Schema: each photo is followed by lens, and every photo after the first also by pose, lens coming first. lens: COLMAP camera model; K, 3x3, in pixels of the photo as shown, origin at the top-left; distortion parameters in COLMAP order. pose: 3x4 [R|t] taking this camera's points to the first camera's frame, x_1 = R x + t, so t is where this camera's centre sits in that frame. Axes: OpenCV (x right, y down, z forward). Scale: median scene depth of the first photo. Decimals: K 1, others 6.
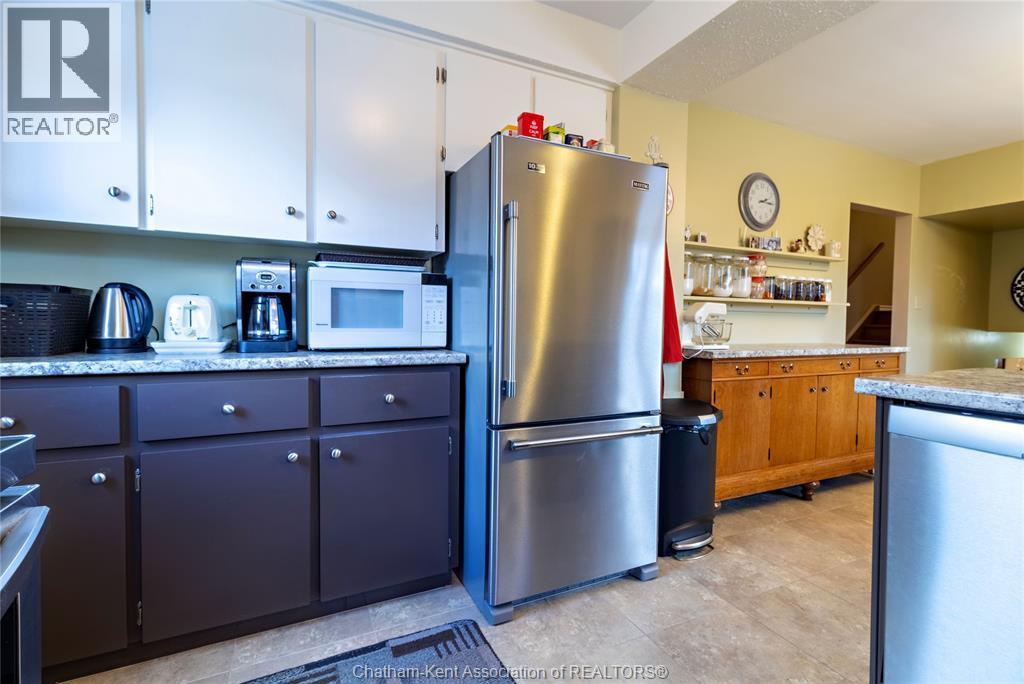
lens RADIAL K [[477.9, 0, 530.5], [0, 477.9, 330.9], [0, 0, 1]] dist [0.005403, 0.000413]
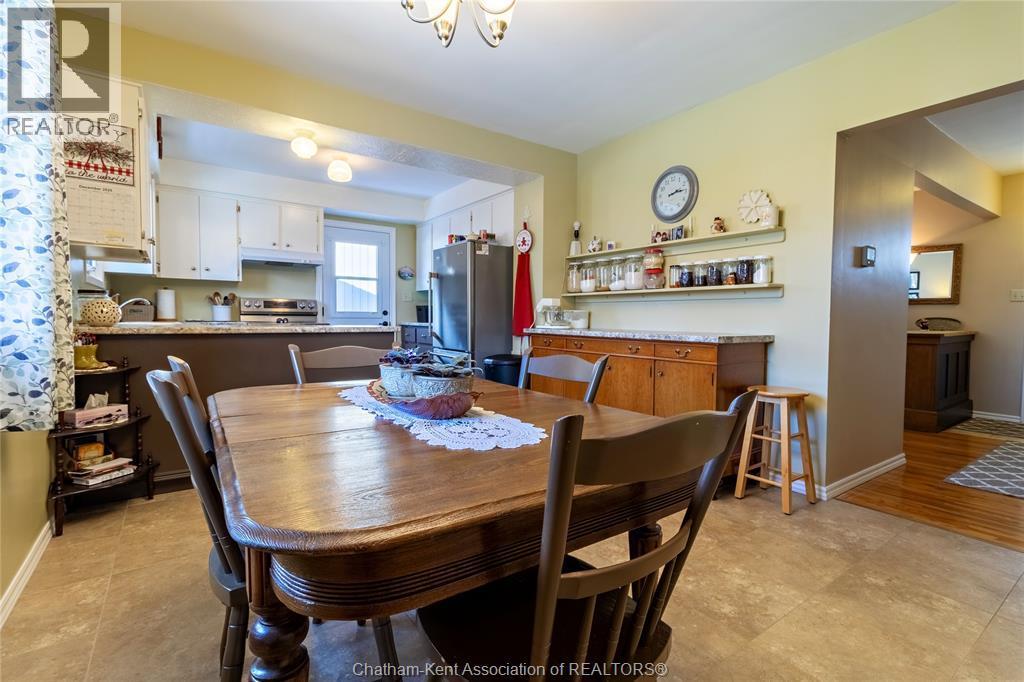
lens RADIAL K [[477.9, 0, 530.5], [0, 477.9, 329.9], [0, 0, 1]] dist [0.005403, 0.000413]
pose [[0.164812, 0.022732, -0.986063, 1.439799], [-0.018327, 0.999632, 0.019982, 0.009395], [0.986155, 0.014778, 0.165168, 0.520130]]
